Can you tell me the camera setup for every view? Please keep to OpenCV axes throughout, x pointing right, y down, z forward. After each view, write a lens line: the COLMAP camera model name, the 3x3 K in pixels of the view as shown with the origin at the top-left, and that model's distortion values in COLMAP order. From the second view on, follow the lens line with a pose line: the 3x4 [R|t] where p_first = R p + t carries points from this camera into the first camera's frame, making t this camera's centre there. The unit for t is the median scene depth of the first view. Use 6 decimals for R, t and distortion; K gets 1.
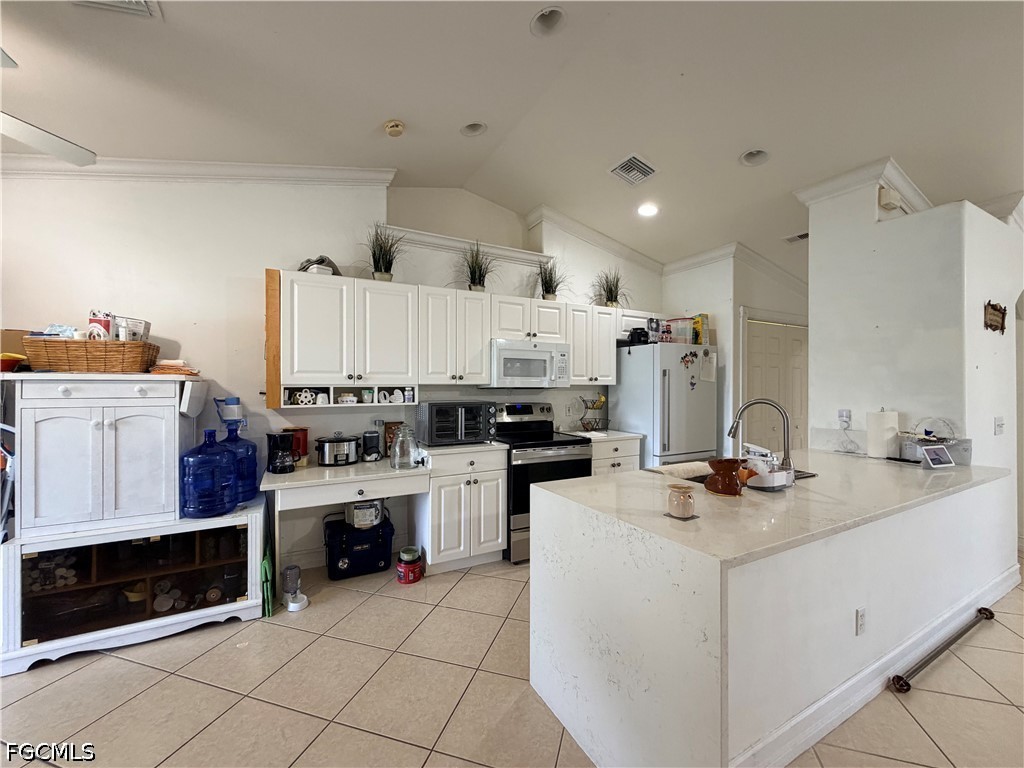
lens RADIAL K [[407.8, 0, 510.8], [0, 407.8, 385.1], [0, 0, 1]] dist [-0.000900, 0.000182]
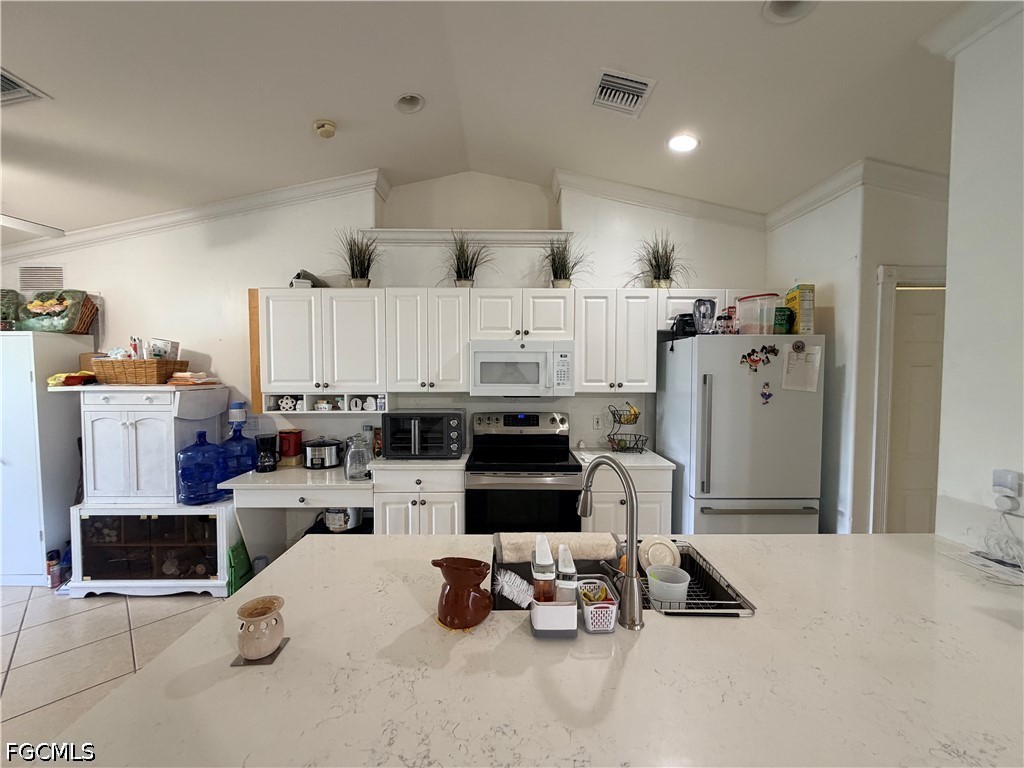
lens RADIAL K [[407.8, 0, 512.4], [0, 407.8, 384.6], [0, 0, 1]] dist [-0.000900, 0.000182]
pose [[0.886592, 0.015941, -0.462277, 0.498309], [-0.000001, 0.999406, 0.034461, -0.055064], [0.462552, -0.030552, 0.886065, 0.298121]]
